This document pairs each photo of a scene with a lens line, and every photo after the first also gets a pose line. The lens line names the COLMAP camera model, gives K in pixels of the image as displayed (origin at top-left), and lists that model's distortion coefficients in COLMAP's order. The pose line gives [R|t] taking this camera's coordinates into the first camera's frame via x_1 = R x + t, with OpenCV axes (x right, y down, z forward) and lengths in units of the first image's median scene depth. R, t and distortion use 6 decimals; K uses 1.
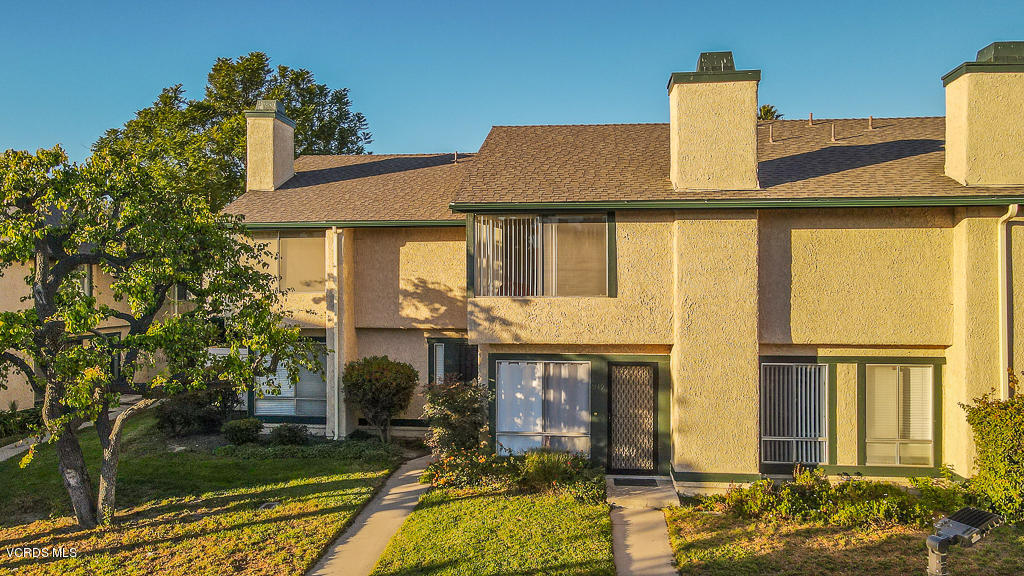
lens RADIAL K [[759.0, 0, 508.4], [0, 759.0, 290.9], [0, 0, 1]] dist [0.003924, 0.029615]
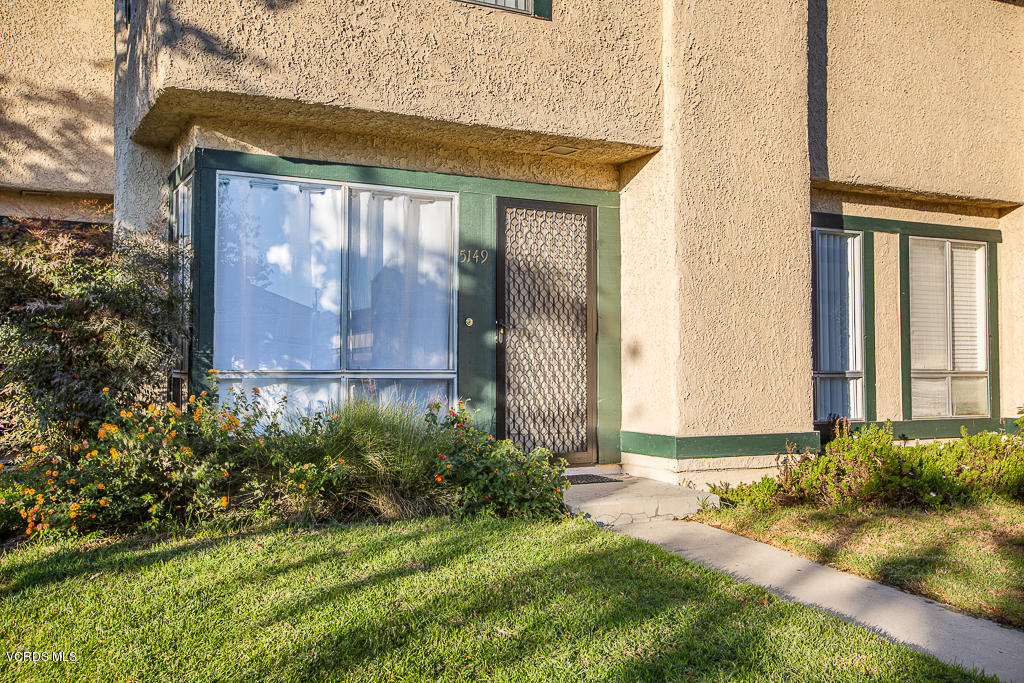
lens RADIAL K [[908.3, 0, 498.1], [0, 908.3, 320.1], [0, 0, 1]] dist [0.037770, 0.019919]
pose [[0.844527, 0.033580, 0.534458, -0.138551], [0.001705, 0.997858, -0.065389, 0.200592], [-0.535510, 0.056134, 0.842662, 0.601105]]
